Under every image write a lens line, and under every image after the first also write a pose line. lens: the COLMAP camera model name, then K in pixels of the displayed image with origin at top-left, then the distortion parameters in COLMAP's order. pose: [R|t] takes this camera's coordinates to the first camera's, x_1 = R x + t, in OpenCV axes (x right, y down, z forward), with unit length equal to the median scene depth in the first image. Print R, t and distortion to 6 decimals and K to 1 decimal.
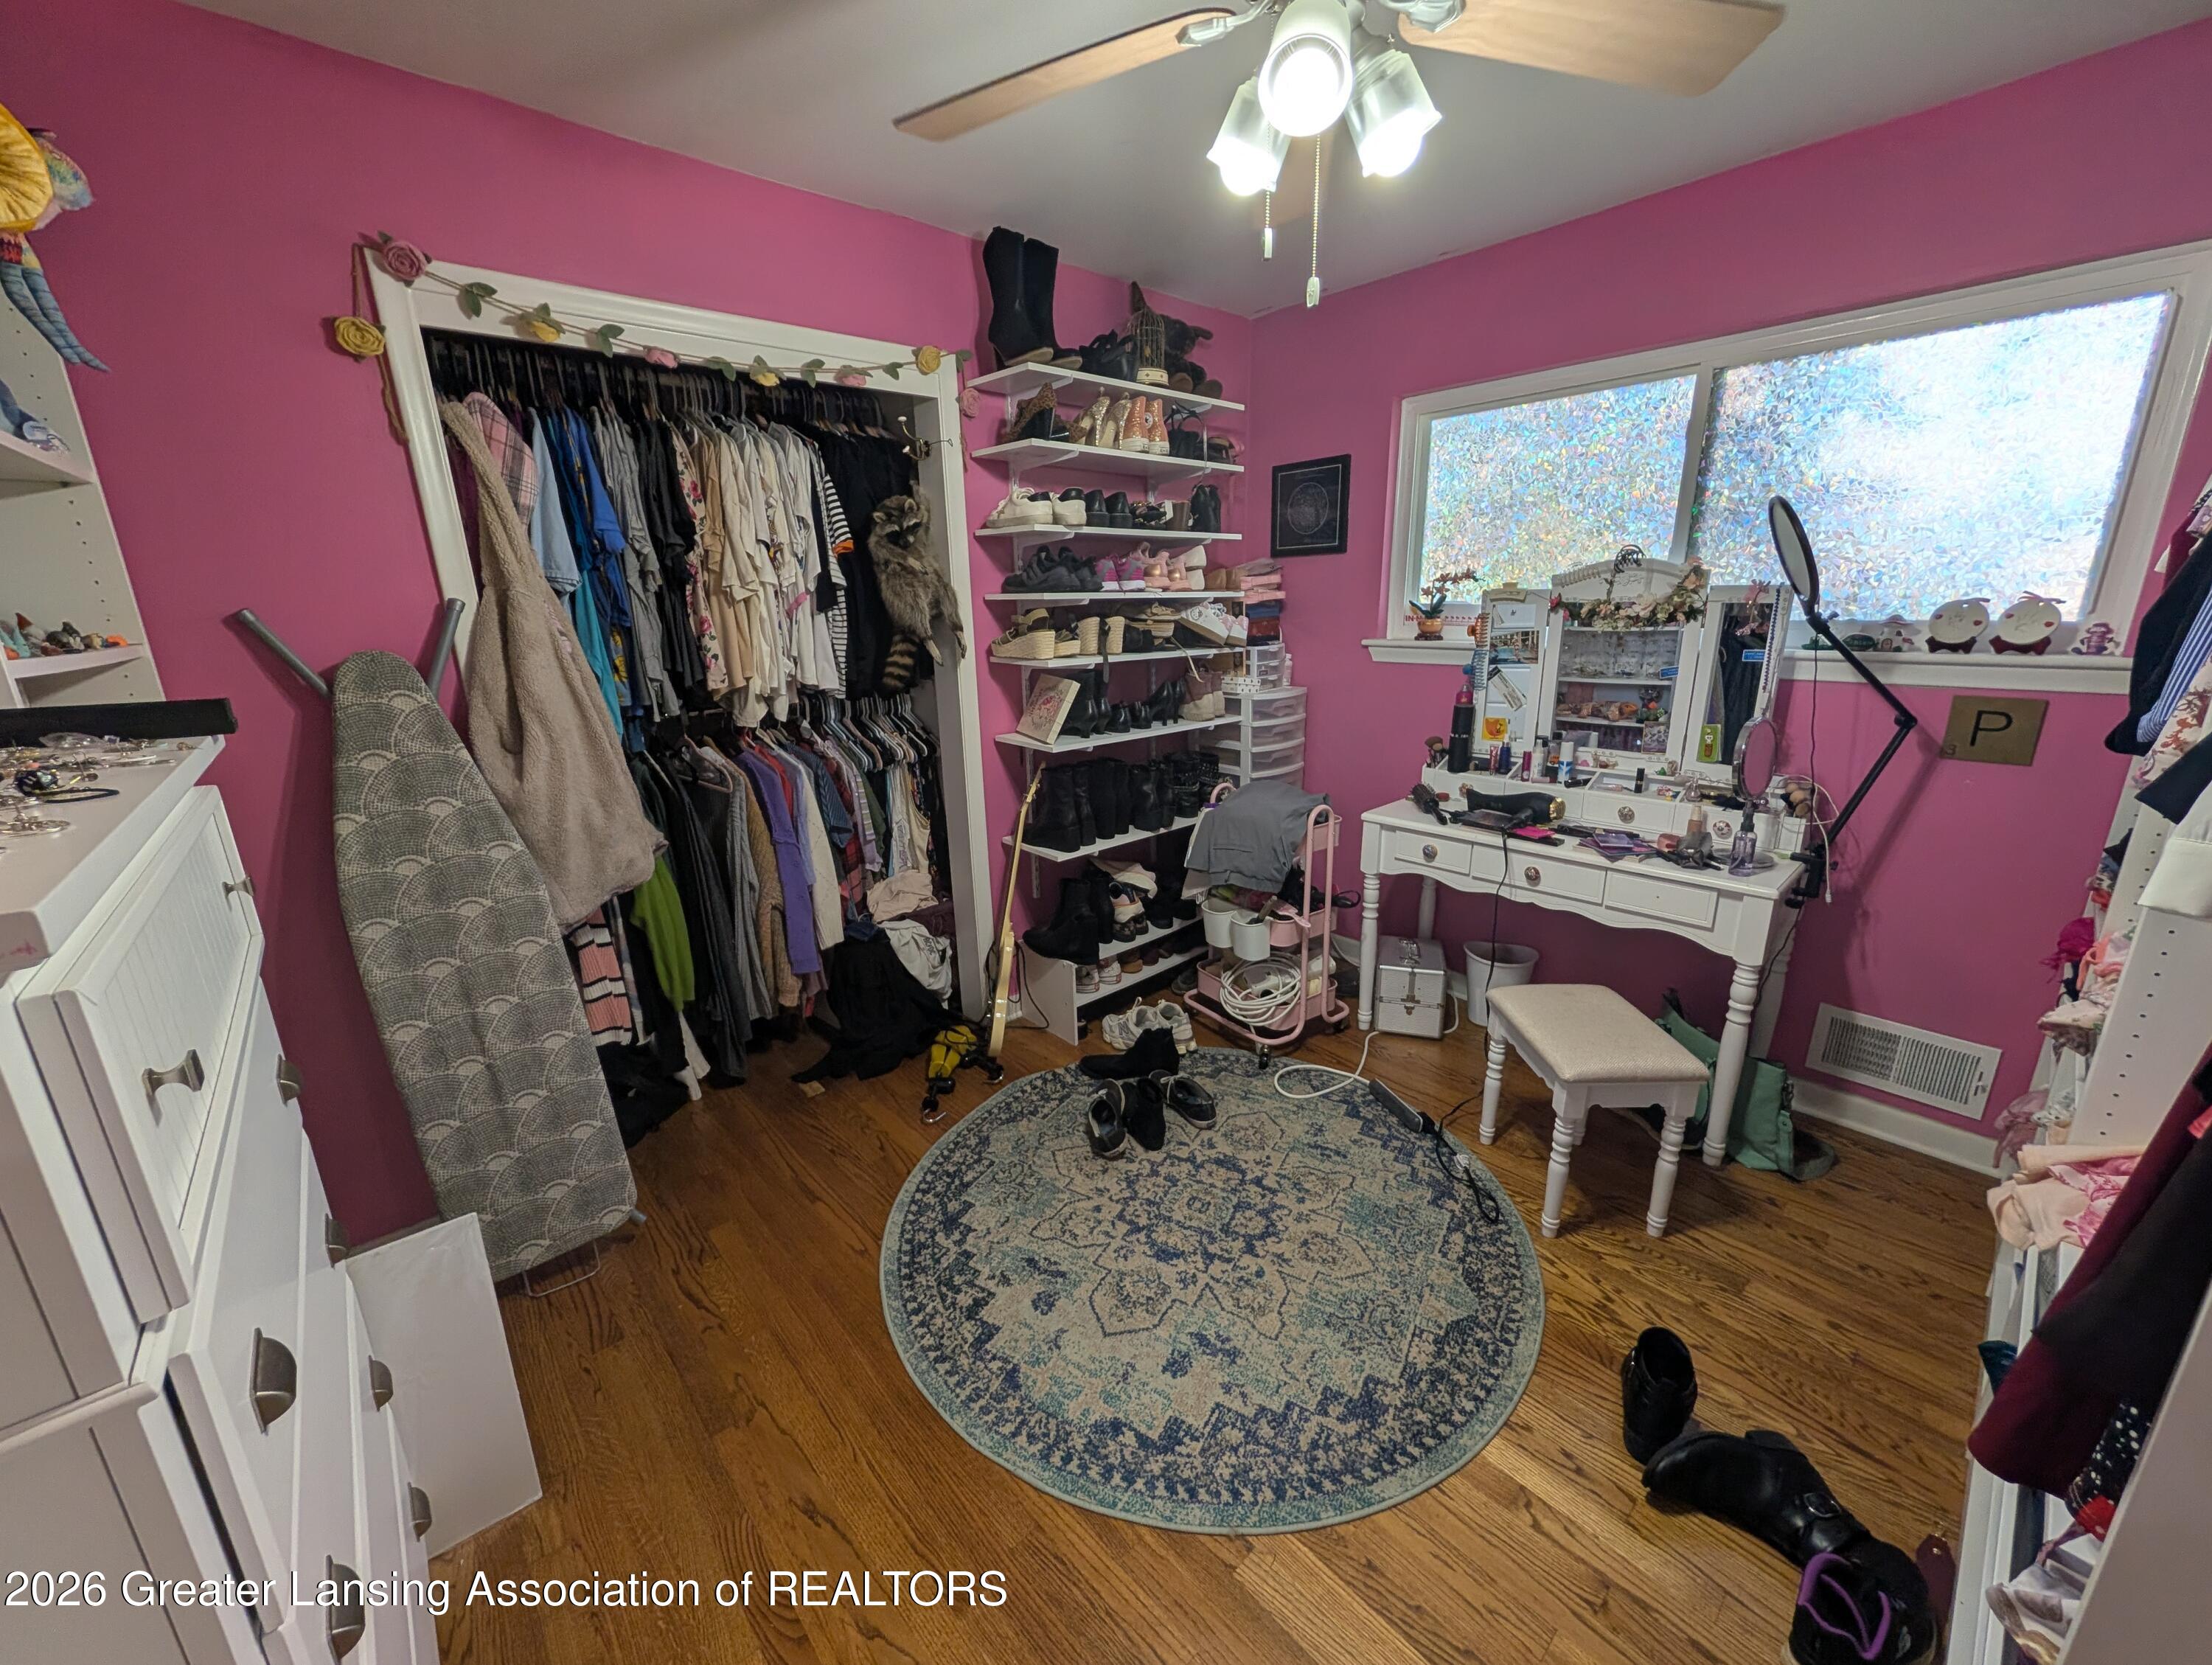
lens RADIAL K [[859.2, 0, 1094.0], [0, 859.2, 832.5], [0, 0, 1]] dist [0.000007, 0.000478]
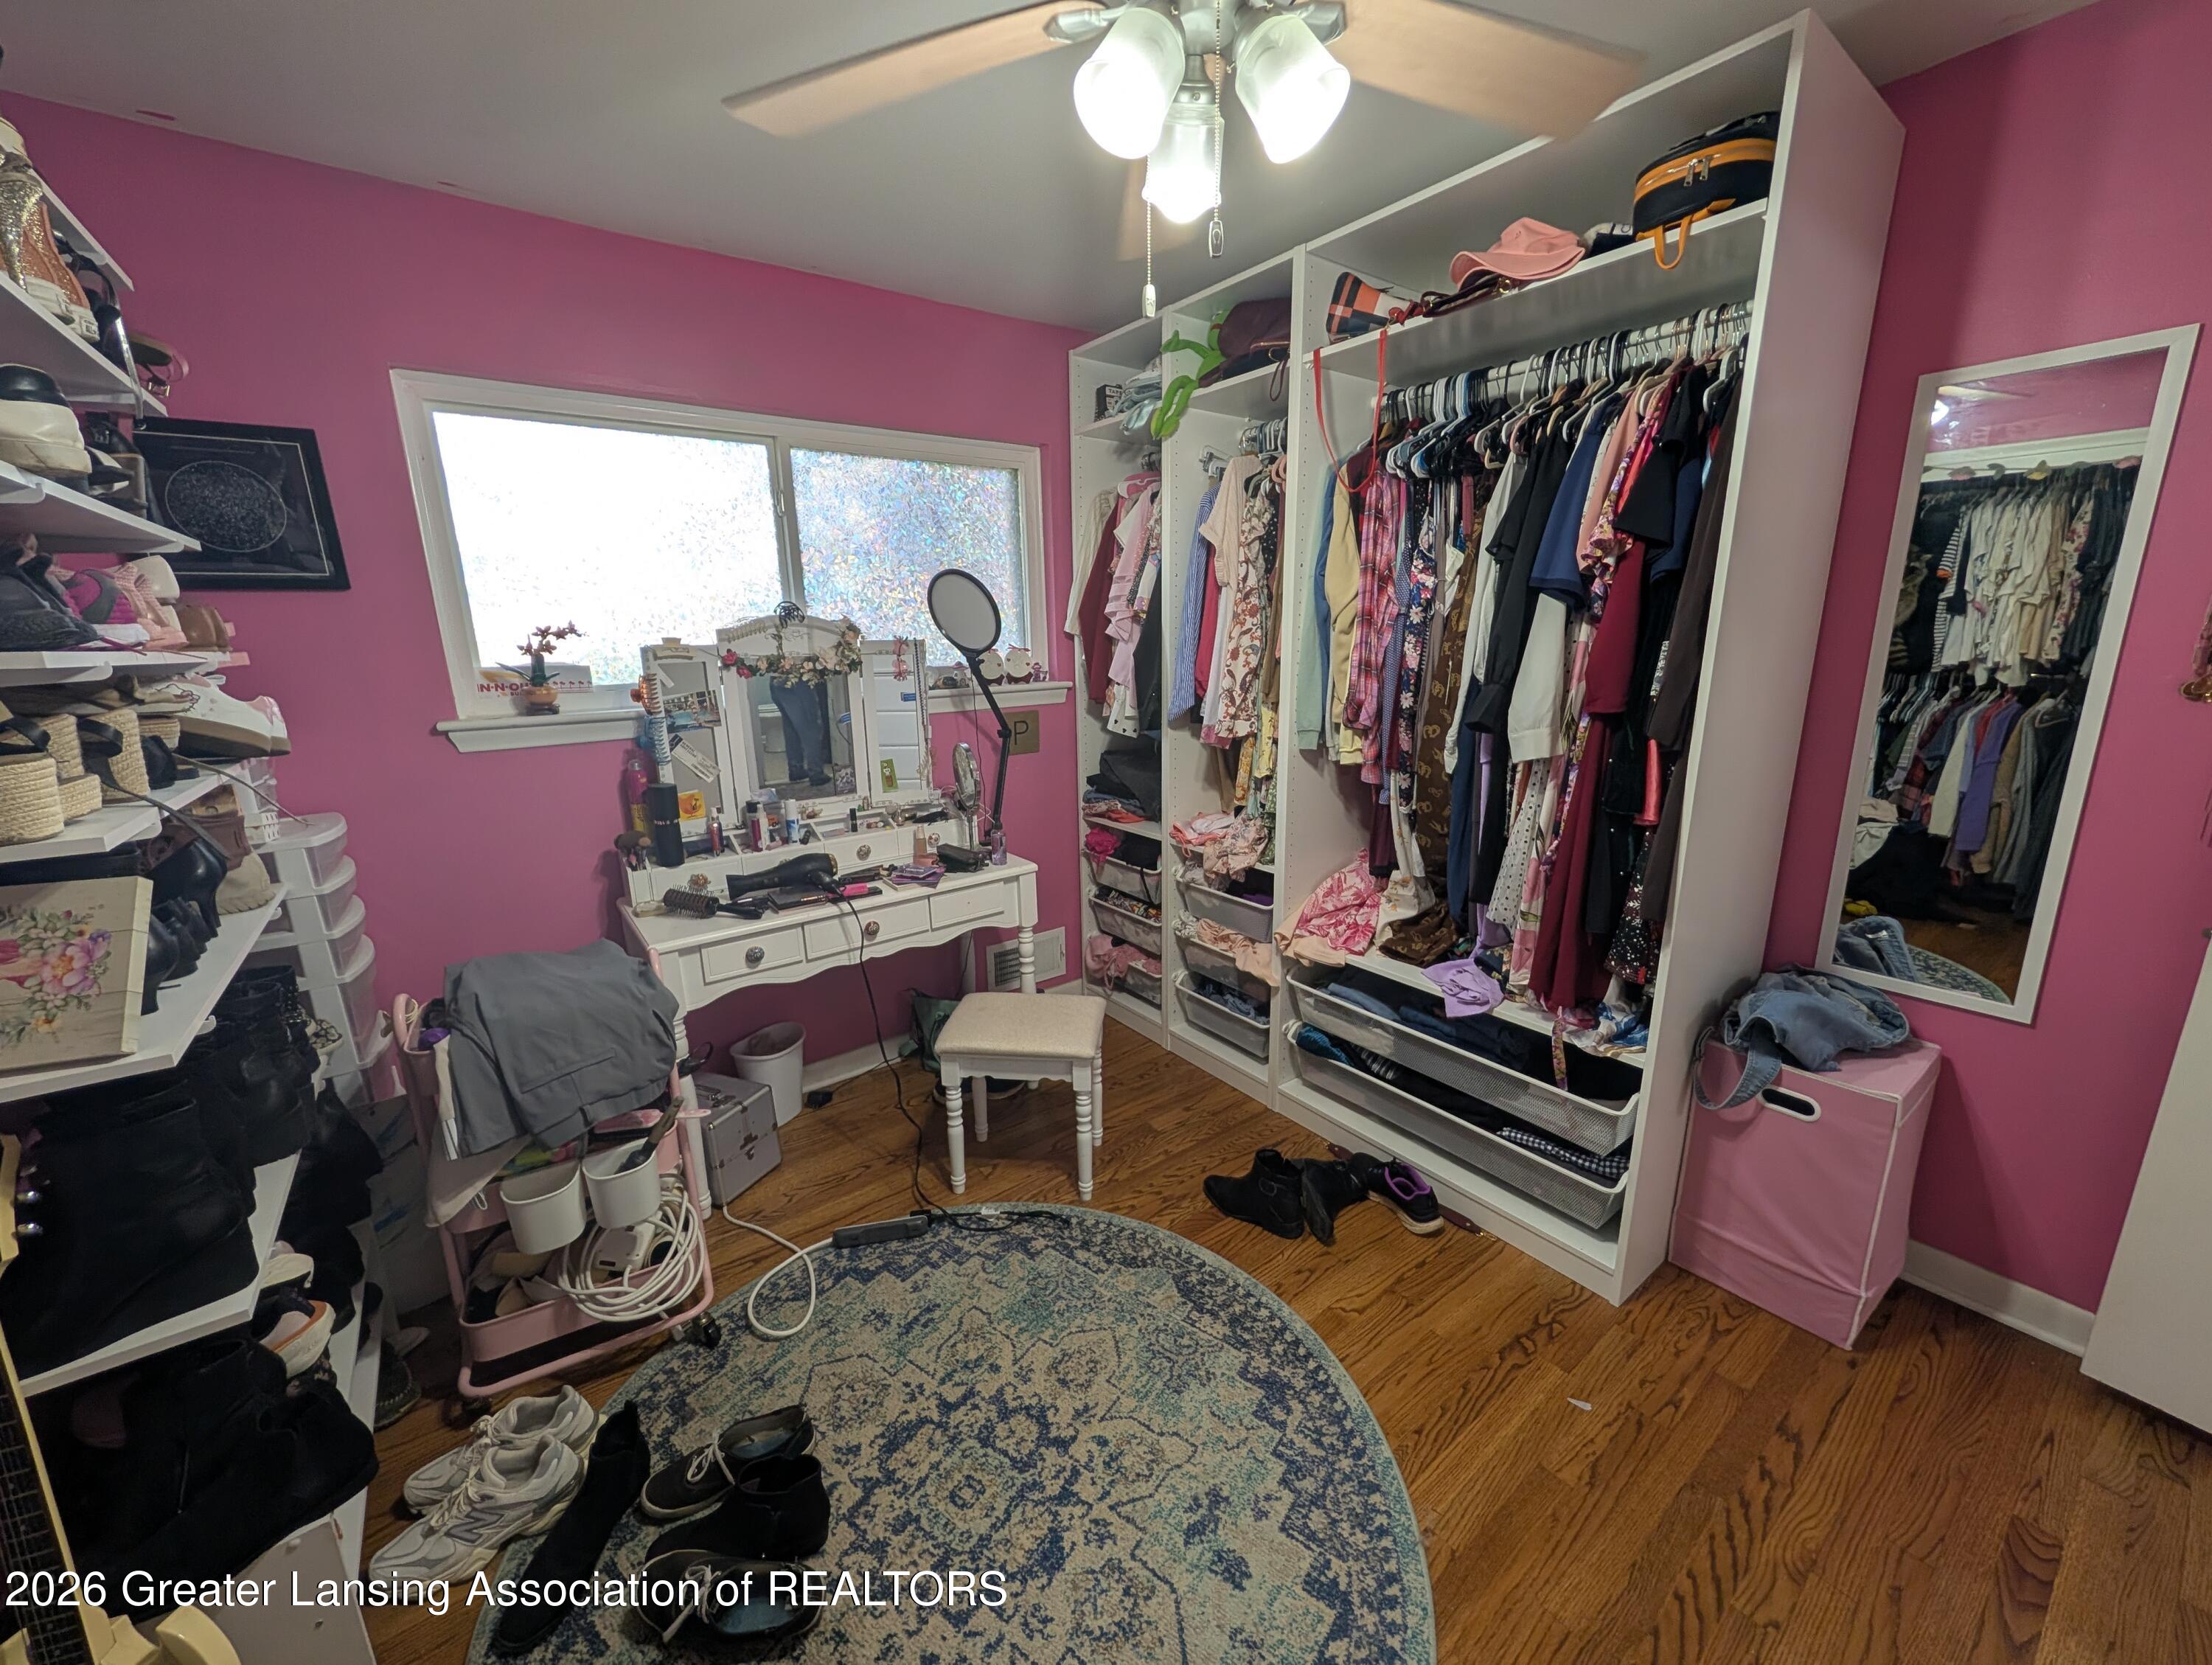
lens RADIAL K [[859.2, 0, 1104.3], [0, 859.2, 831.0], [0, 0, 1]] dist [0.000007, 0.000478]
pose [[0.079551, -0.207669, 0.974959, -0.374582], [0.286032, 0.941685, 0.177243, -0.144391], [-0.954912, 0.264769, 0.134312, 0.549389]]
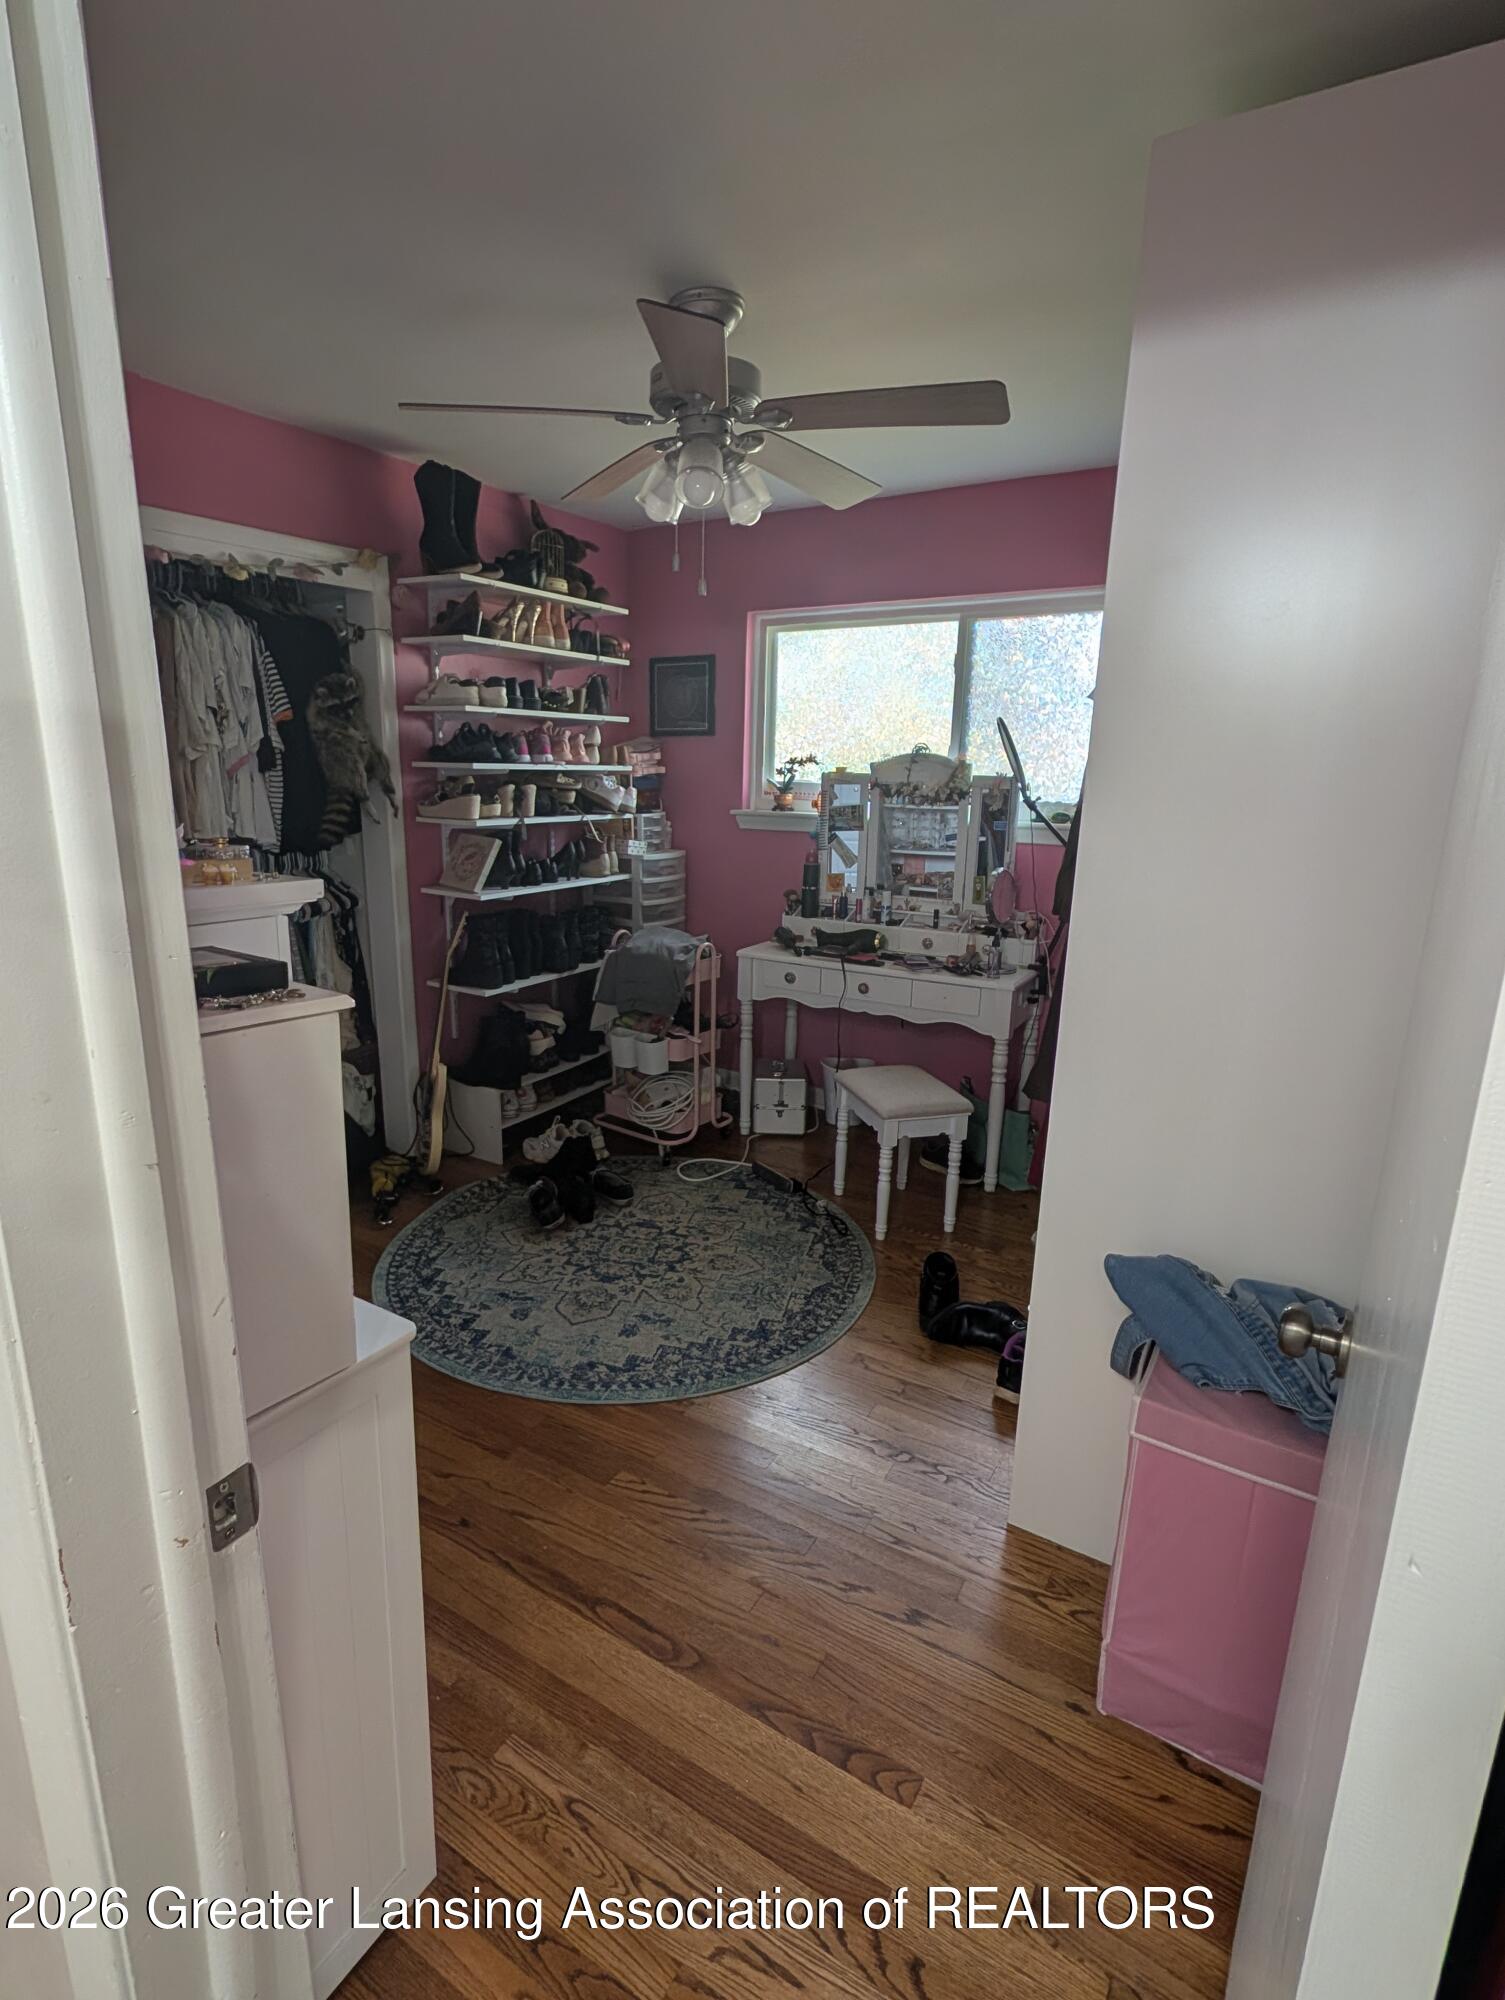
lens RADIAL K [[1017.8, 0, 688.9], [0, 1017.8, 1009.7], [0, 0, 1]] dist [0.001571, -0.000540]
pose [[0.964048, -0.029954, 0.264035, -0.148861], [0.038014, 0.998953, -0.025471, 0.103024], [-0.262996, 0.034593, 0.964177, -0.402098]]
